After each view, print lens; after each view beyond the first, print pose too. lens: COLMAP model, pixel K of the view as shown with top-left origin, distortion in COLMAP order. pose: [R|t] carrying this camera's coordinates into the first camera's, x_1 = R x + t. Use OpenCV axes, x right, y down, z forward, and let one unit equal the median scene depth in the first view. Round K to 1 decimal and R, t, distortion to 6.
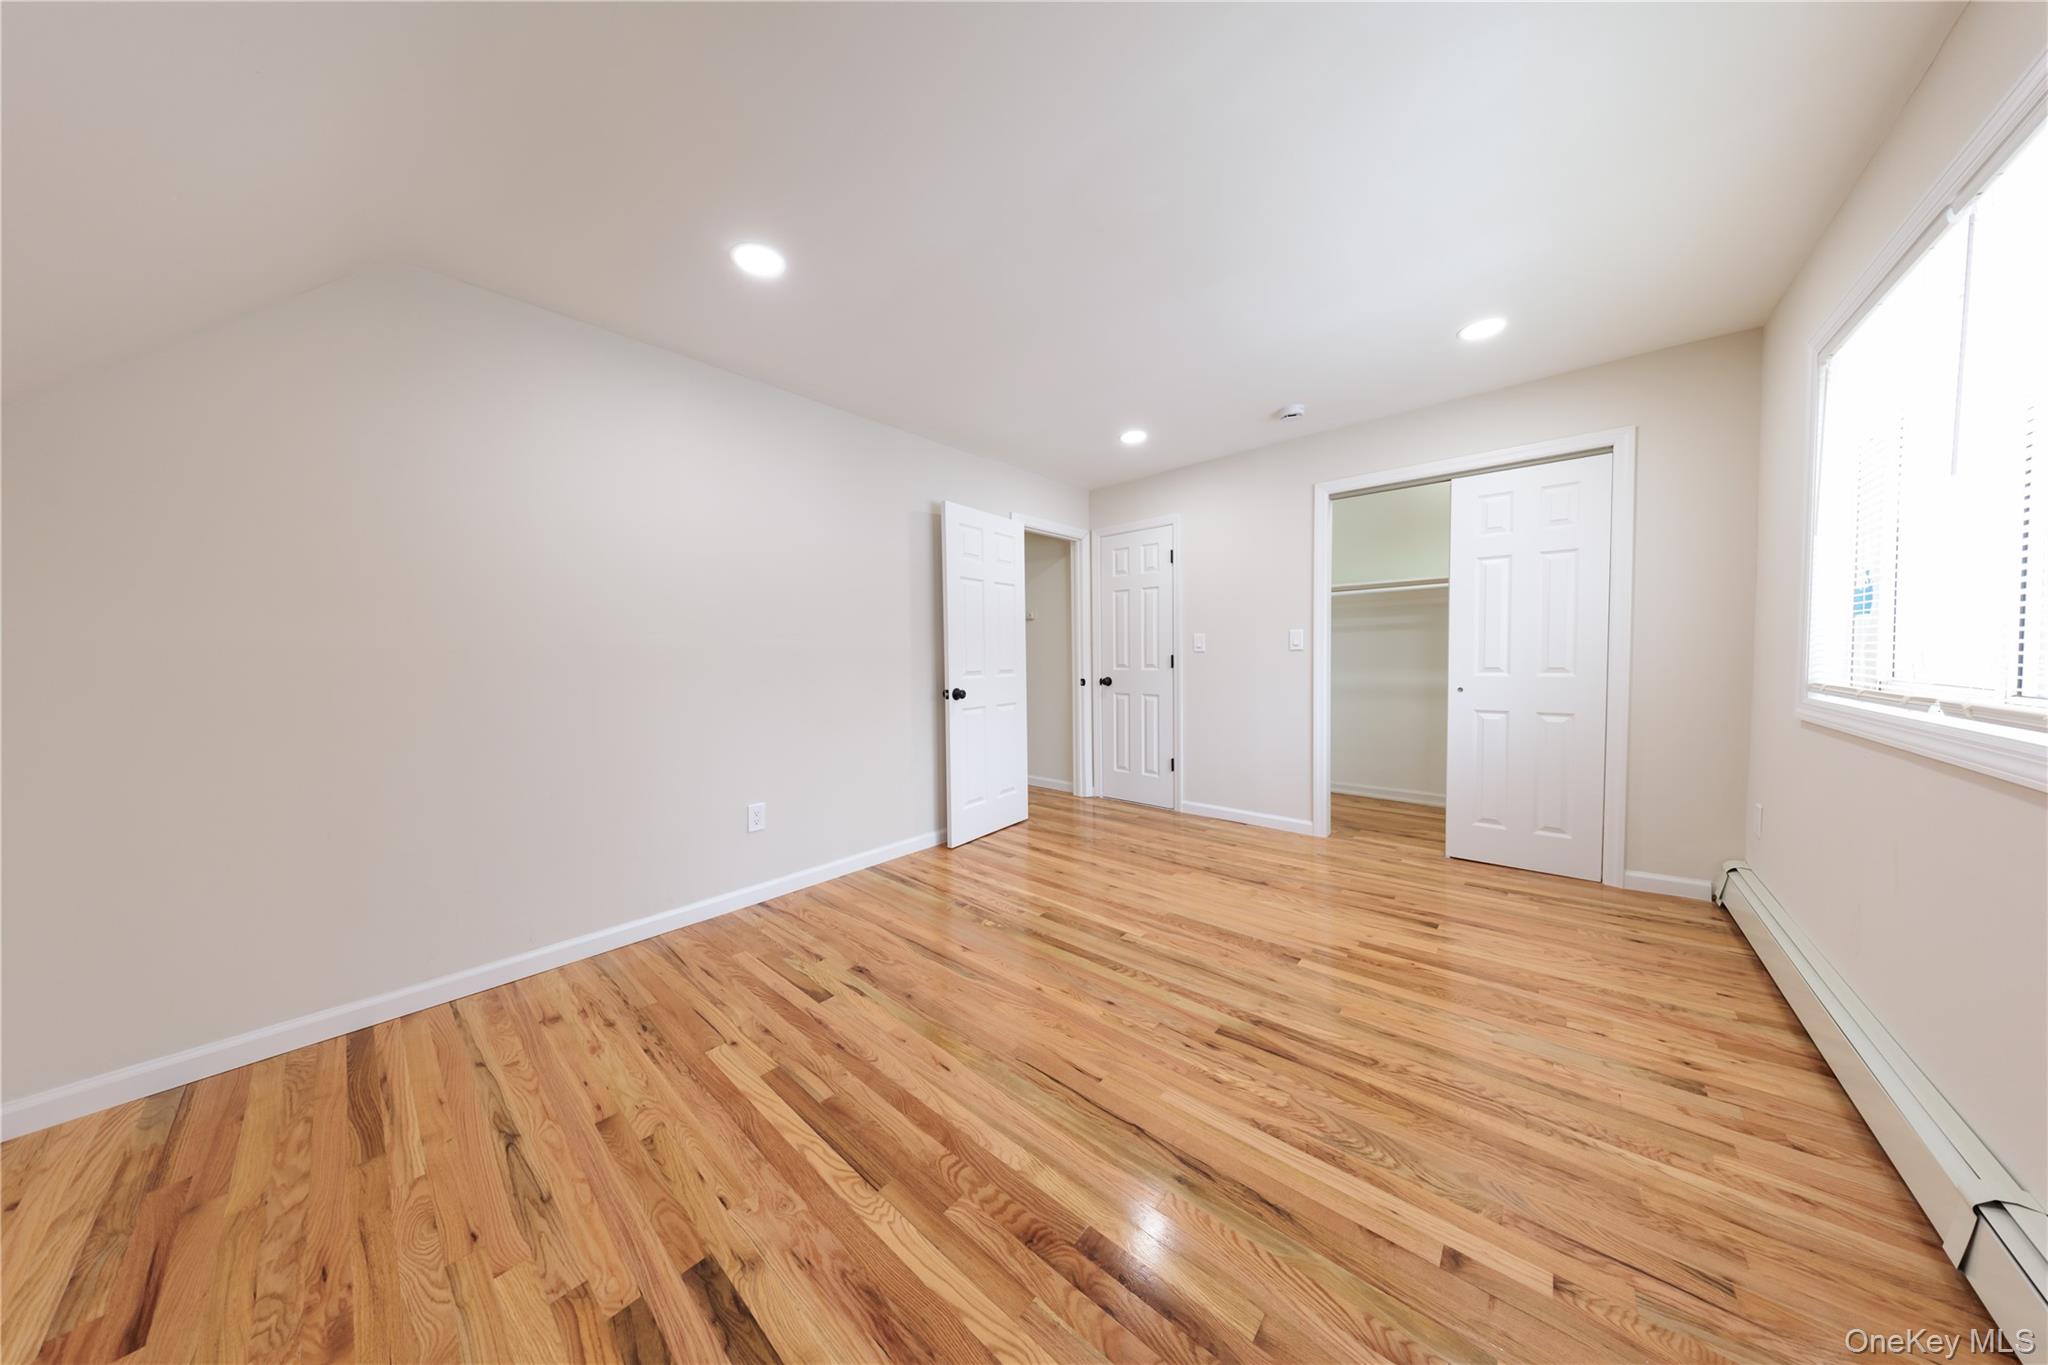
lens RADIAL K [[594.4, 0, 1007.8], [0, 594.4, 680.1], [0, 0, 1]] dist [0.001459, -0.001154]
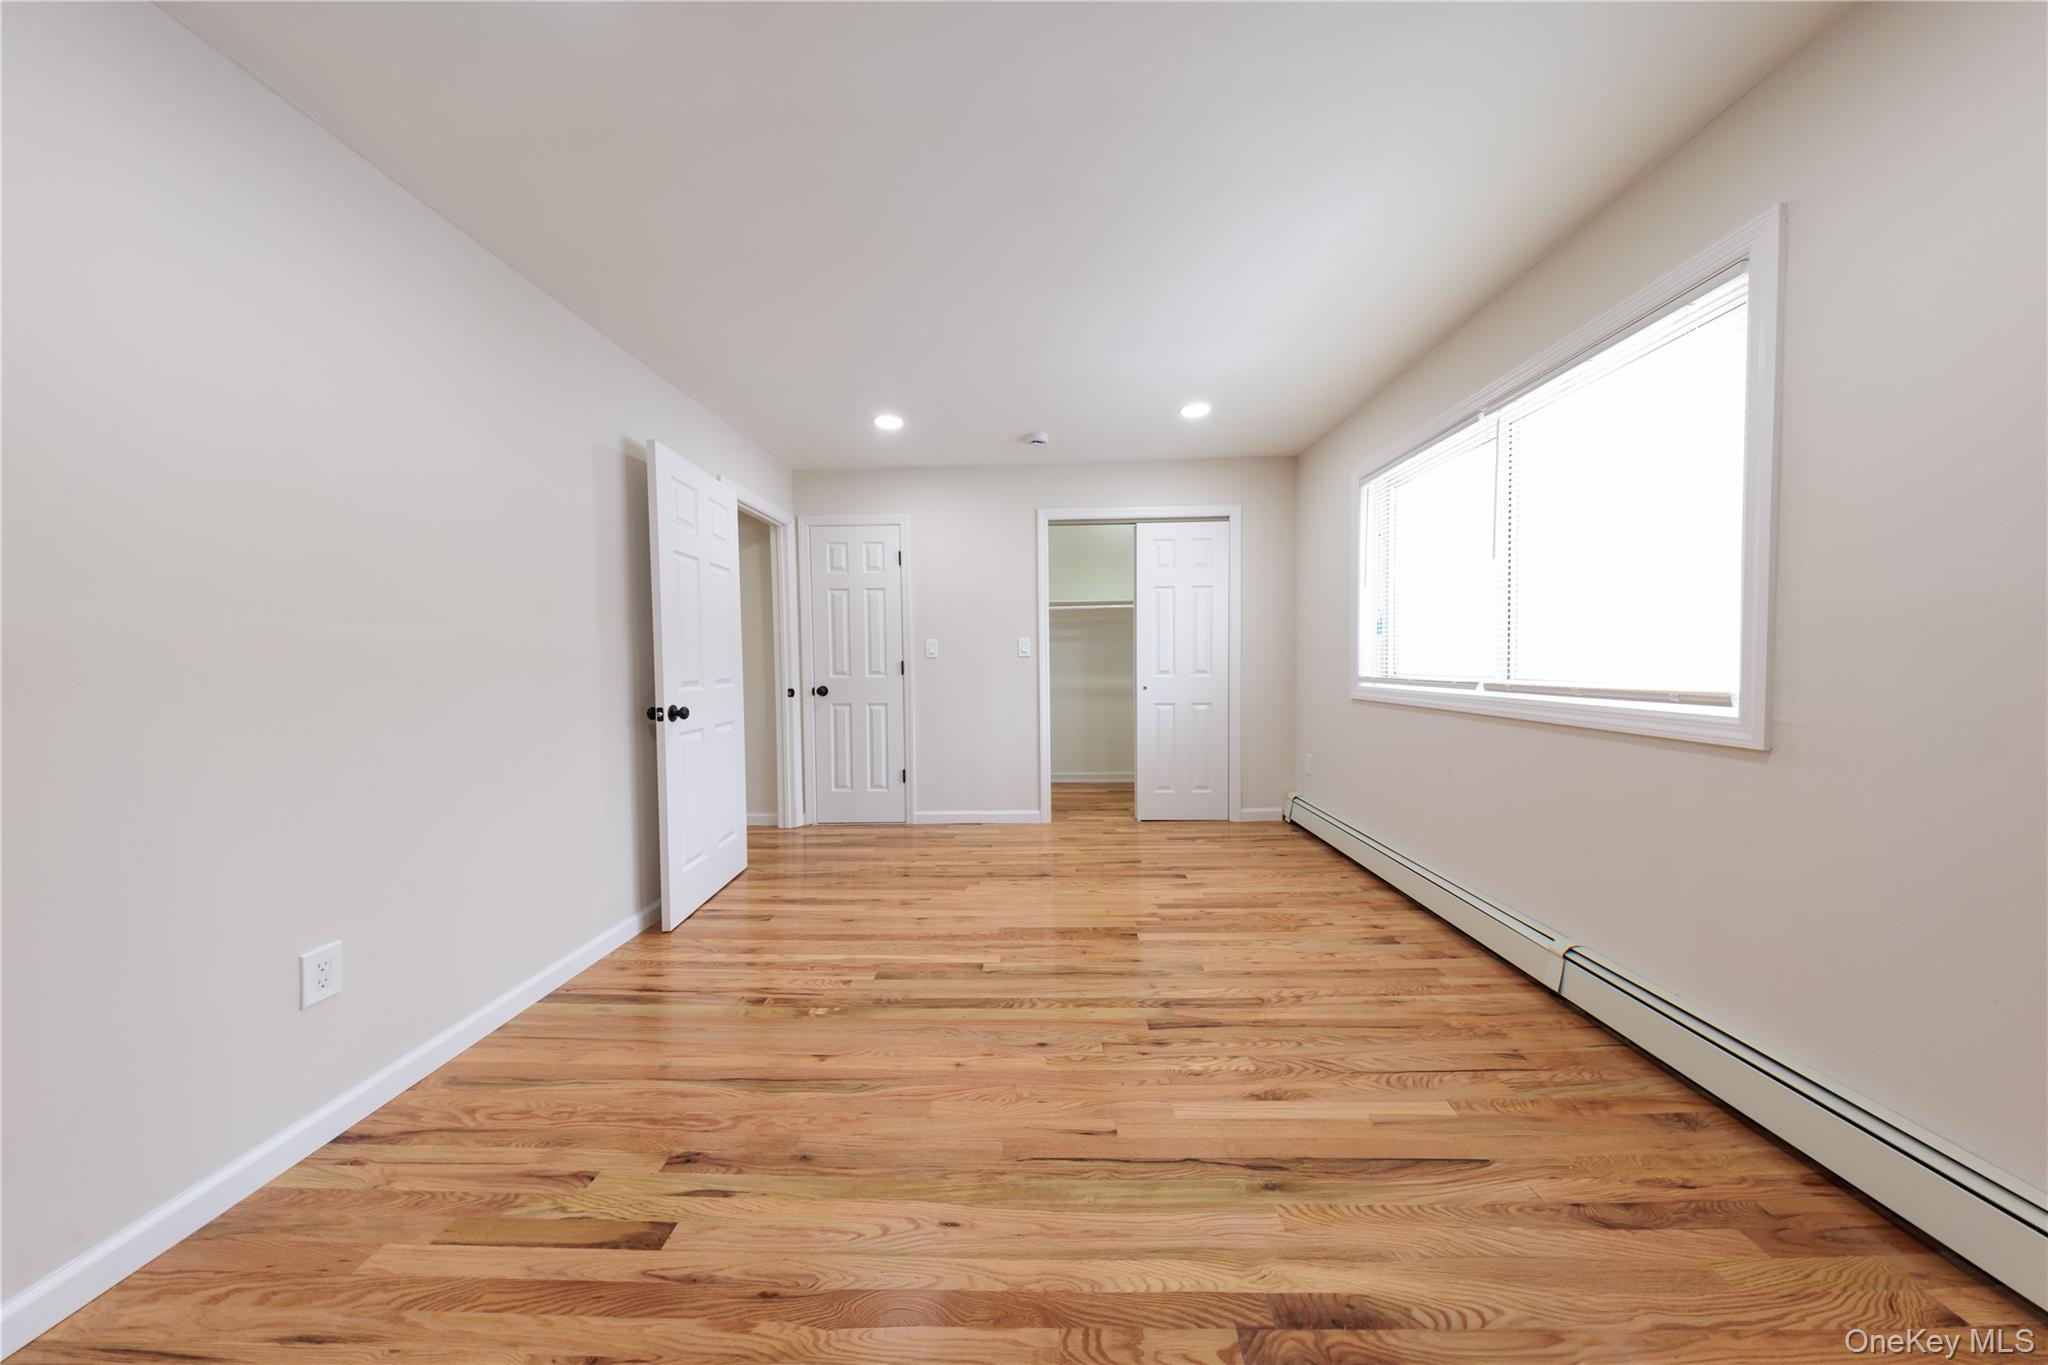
lens RADIAL K [[594.4, 0, 1037.3], [0, 594.4, 677.0], [0, 0, 1]] dist [0.001459, -0.001154]
pose [[0.766253, -0.015406, 0.642354, -0.283537], [0.028242, 0.999554, -0.009718, -0.001811], [-0.641918, 0.025588, 0.766346, 0.214258]]
